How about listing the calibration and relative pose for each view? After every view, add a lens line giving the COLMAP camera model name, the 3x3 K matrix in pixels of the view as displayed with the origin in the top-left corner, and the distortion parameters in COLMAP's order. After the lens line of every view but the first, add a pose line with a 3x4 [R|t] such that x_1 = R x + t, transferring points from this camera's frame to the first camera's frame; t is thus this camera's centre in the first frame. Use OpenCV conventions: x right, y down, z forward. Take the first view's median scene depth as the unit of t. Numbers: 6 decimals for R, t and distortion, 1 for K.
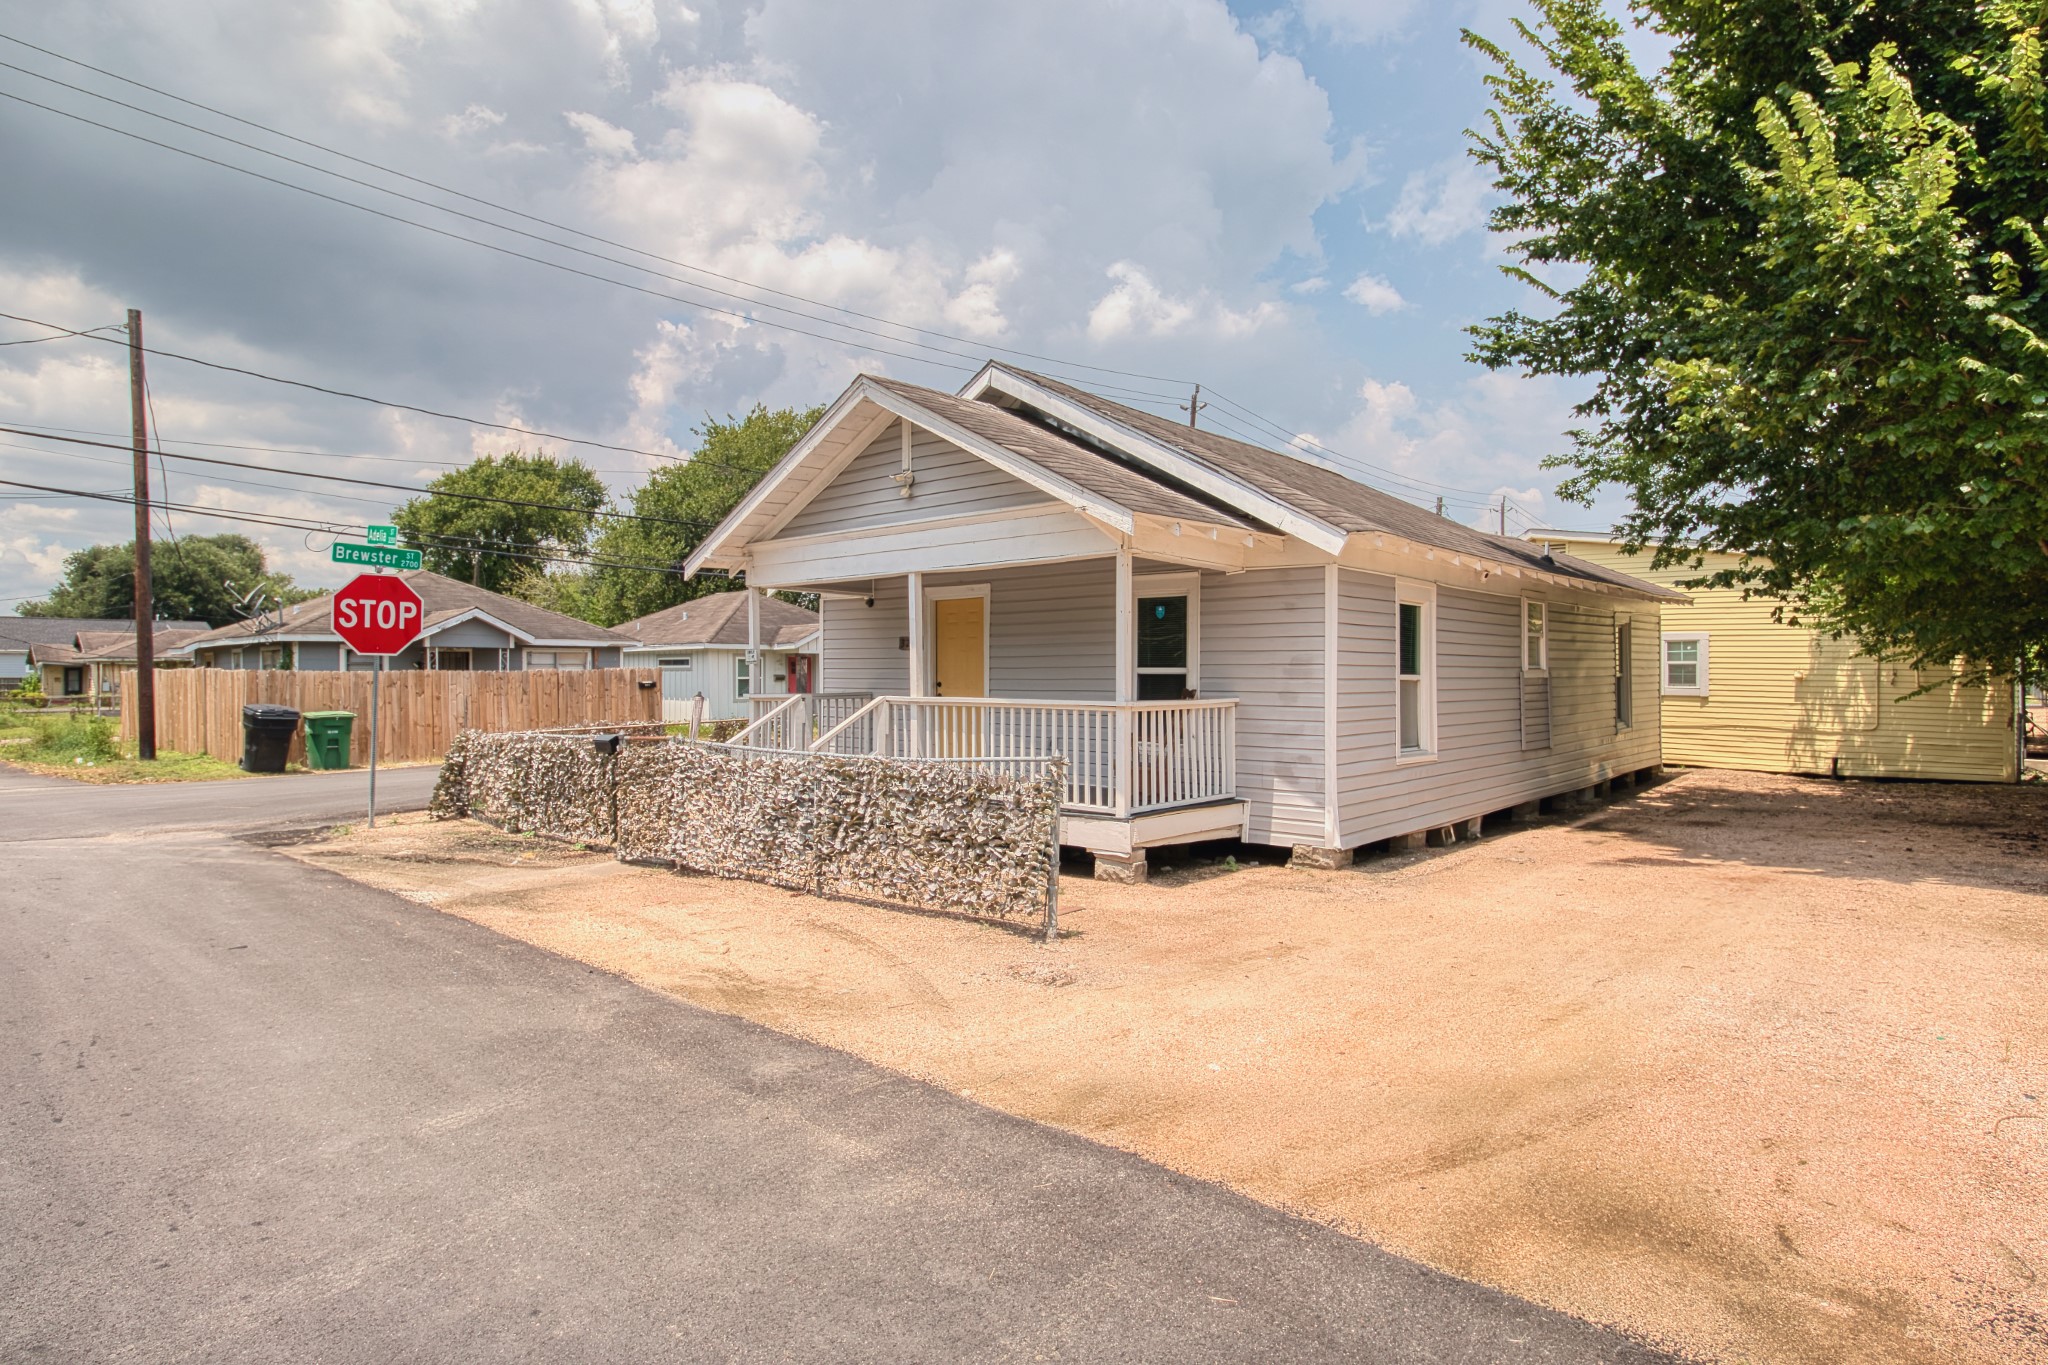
lens RADIAL K [[1105.6, 0, 1024.0], [0, 1105.6, 682.5], [0, 0, 1]] dist [-0.000996, -0.000624]
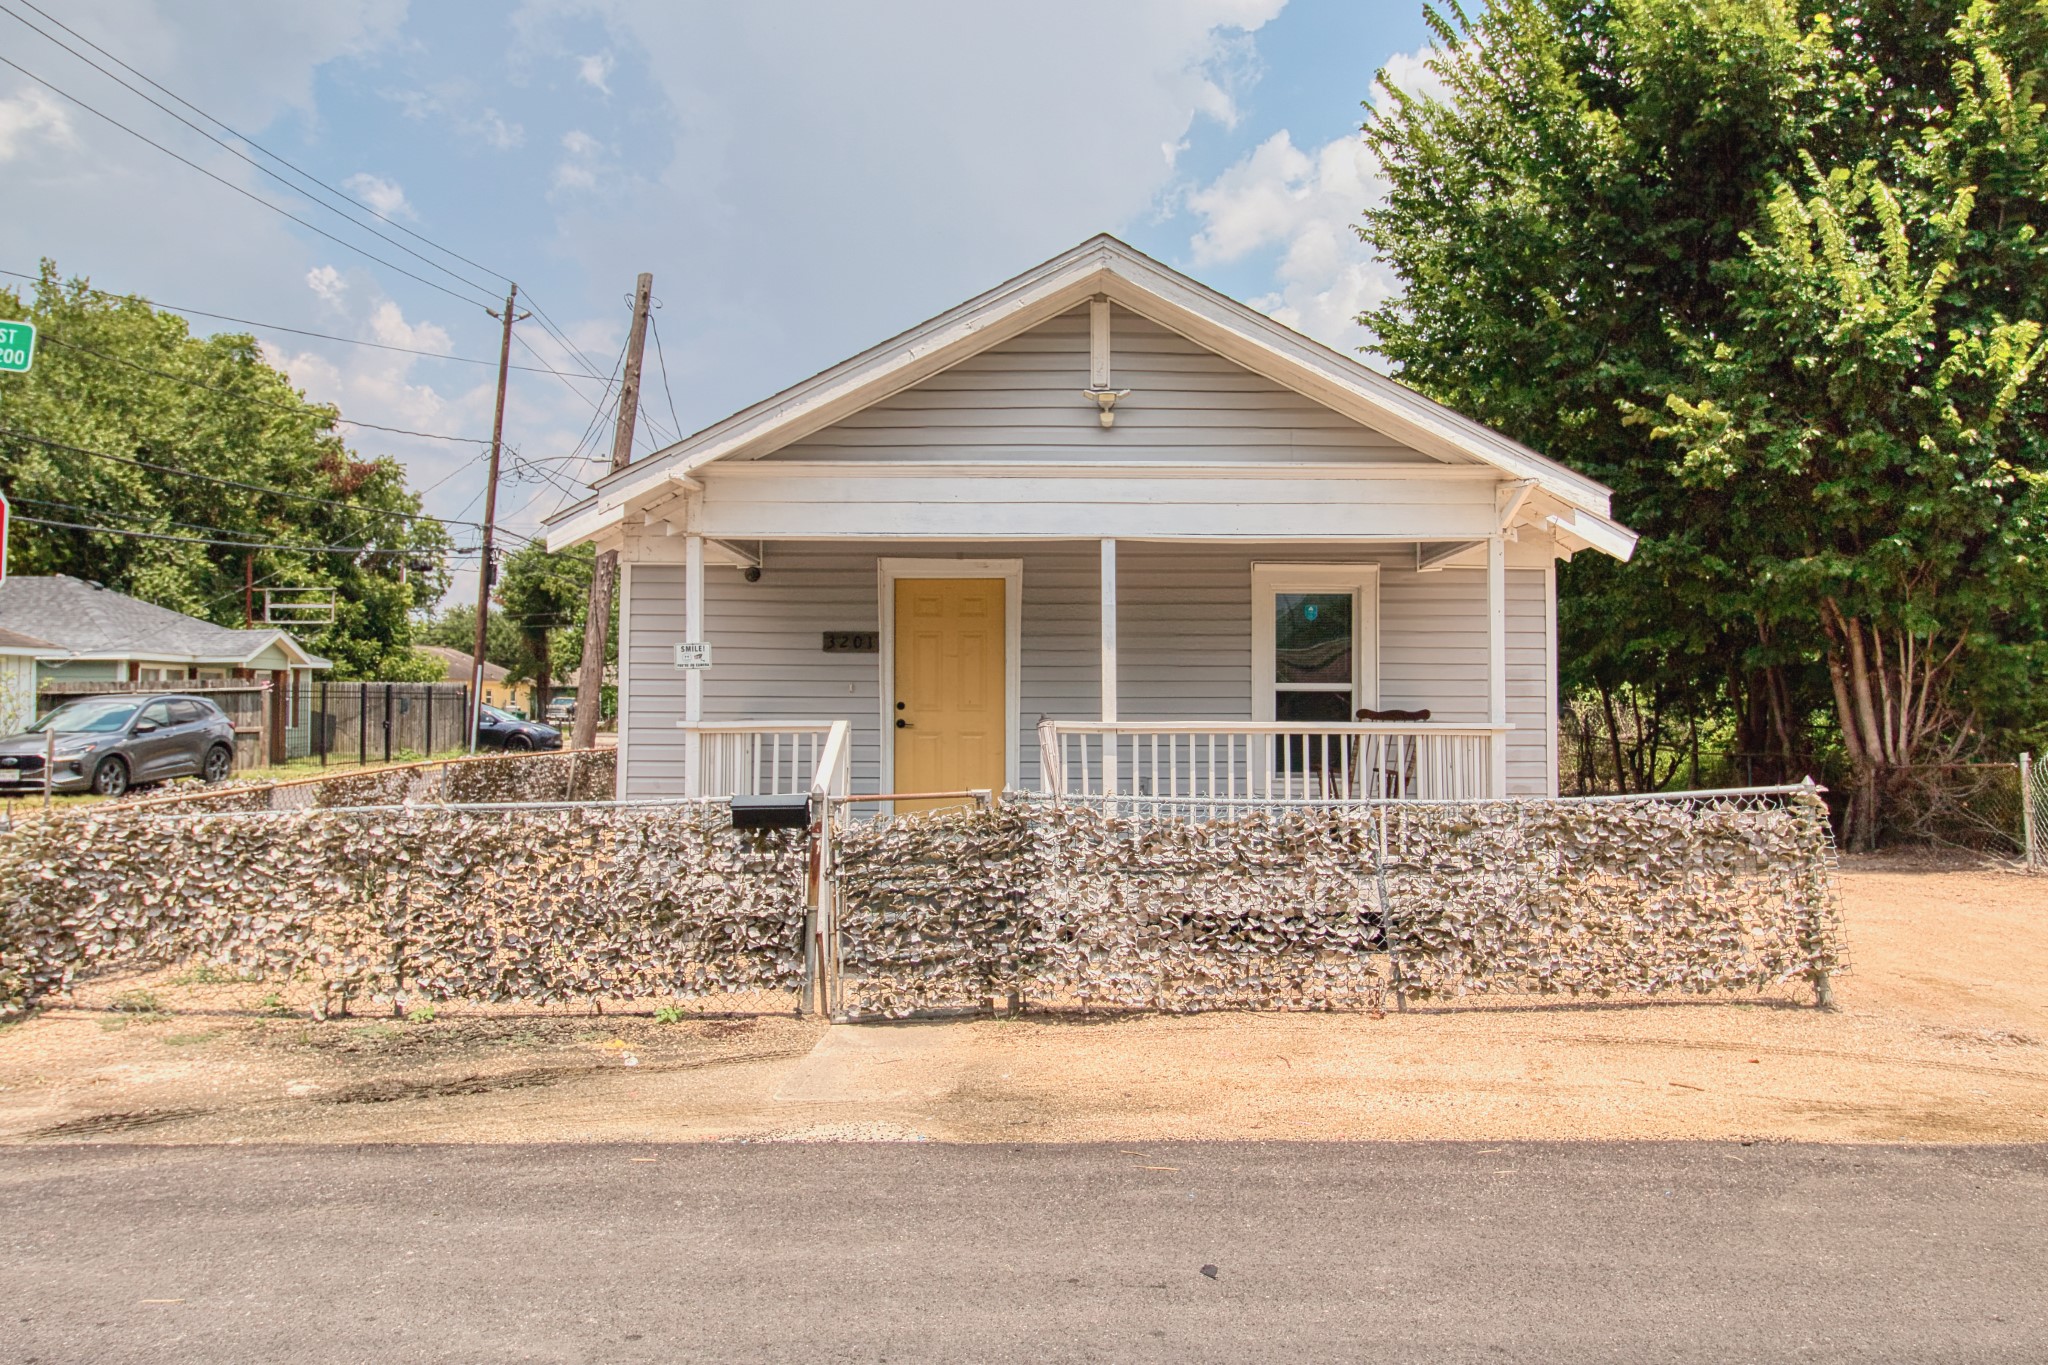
lens RADIAL K [[1426.4, 0, 1059.4], [0, 1426.4, 680.8], [0, 0, 1]] dist [0.000459, -0.002416]
pose [[0.731654, 0.012502, 0.681561, -0.699109], [0.002435, 0.999778, -0.020953, 0.005946], [-0.681671, 0.016990, 0.731461, 0.372435]]
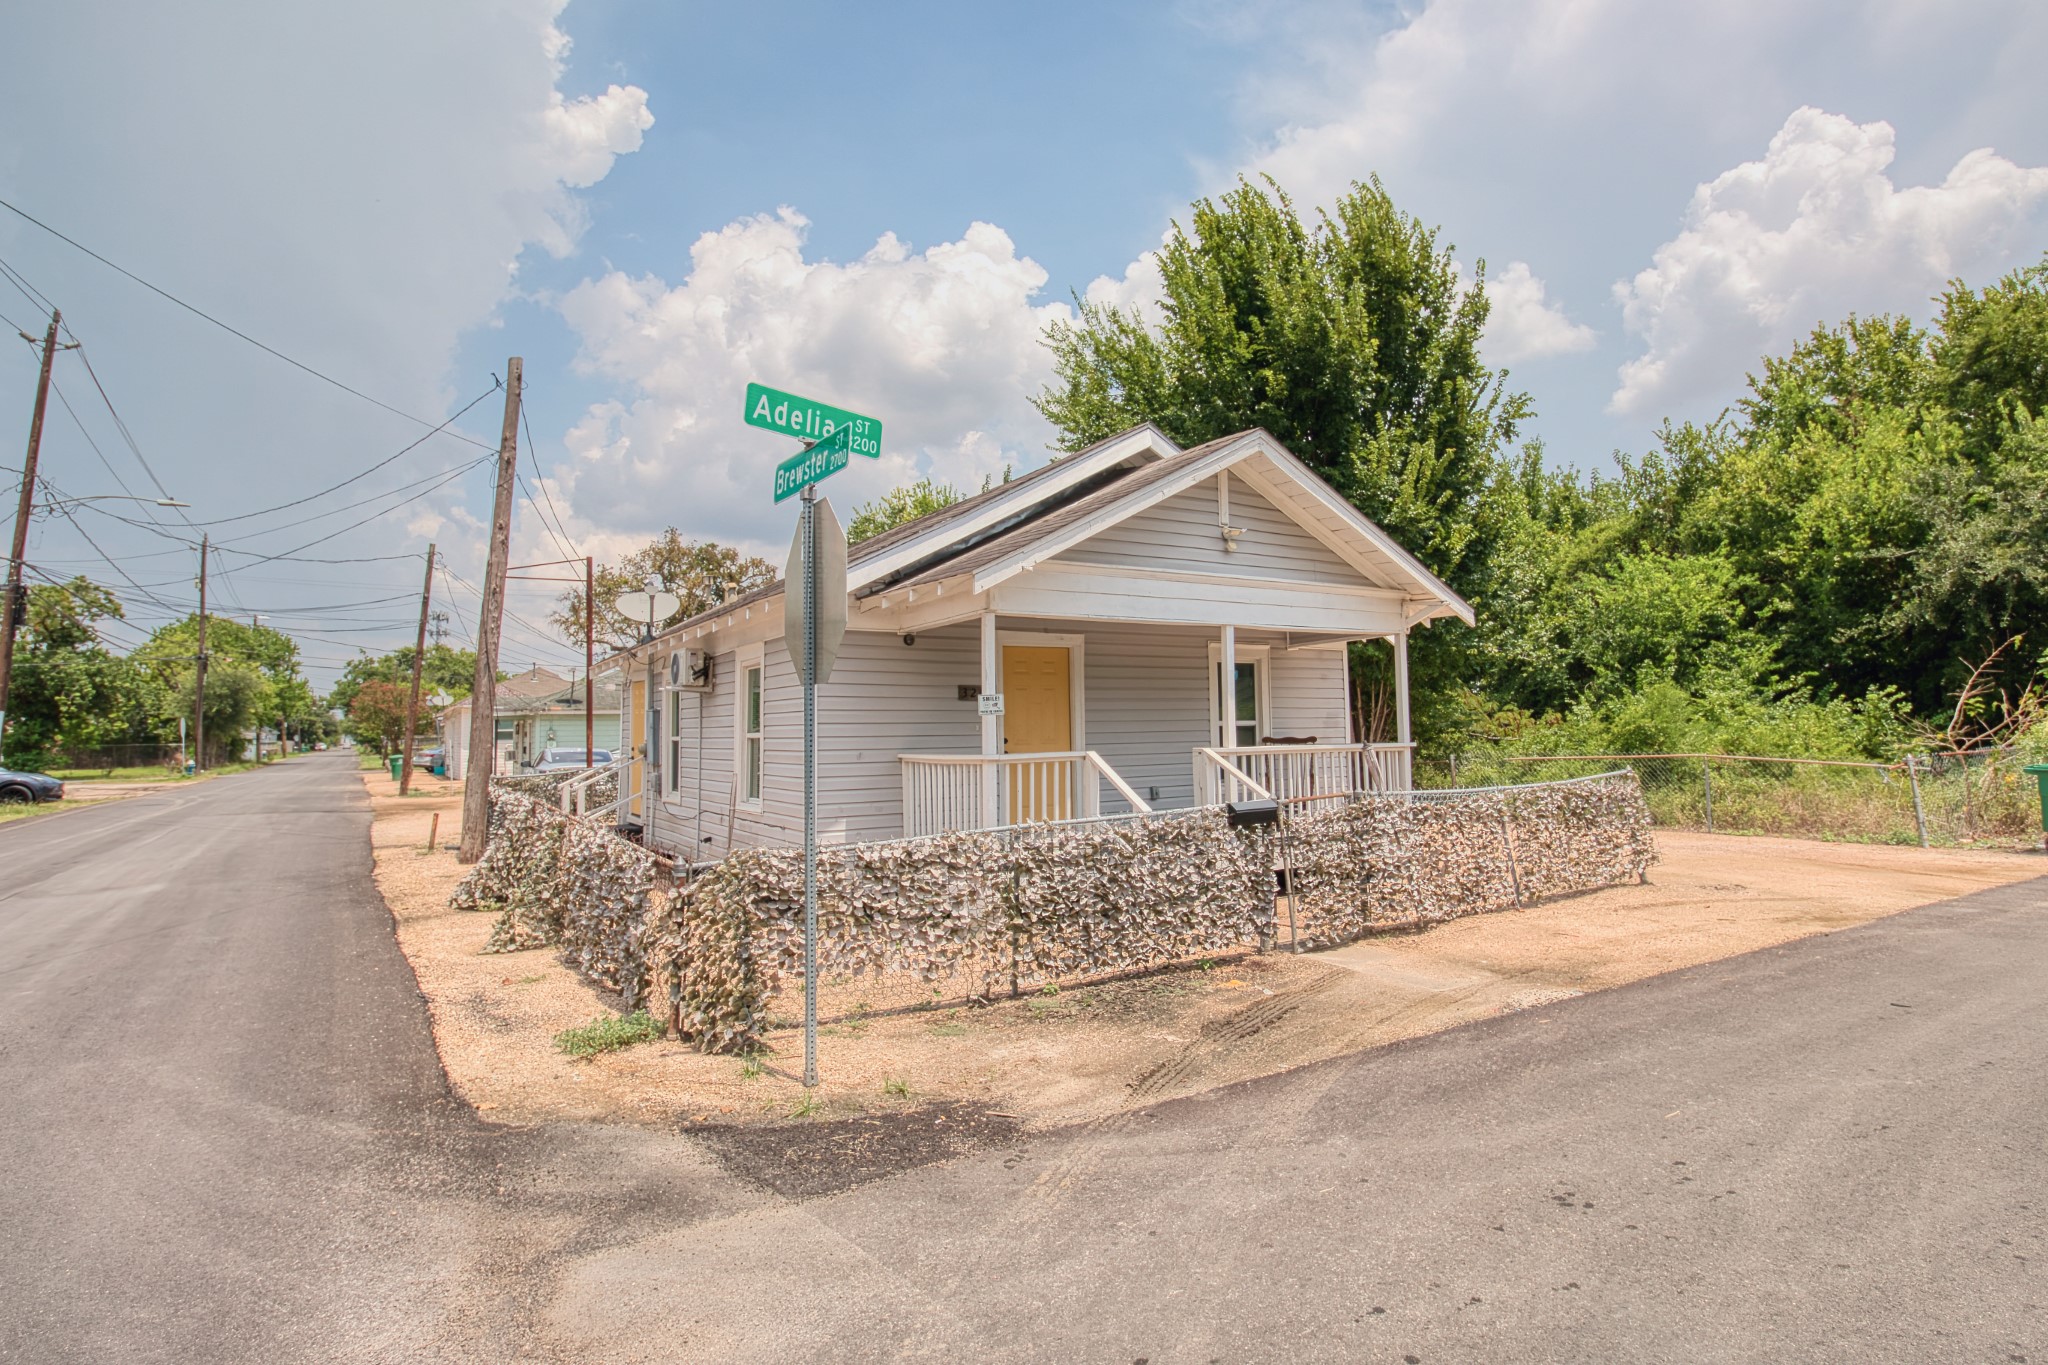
lens RADIAL K [[1105.6, 0, 1024.0], [0, 1105.6, 682.5], [0, 0, 1]] dist [-0.000996, -0.000624]
pose [[0.252817, 0.039196, 0.966720, -1.104034], [0.022516, 0.998670, -0.046380, -0.003983], [-0.967252, 0.033492, 0.251598, 0.907093]]
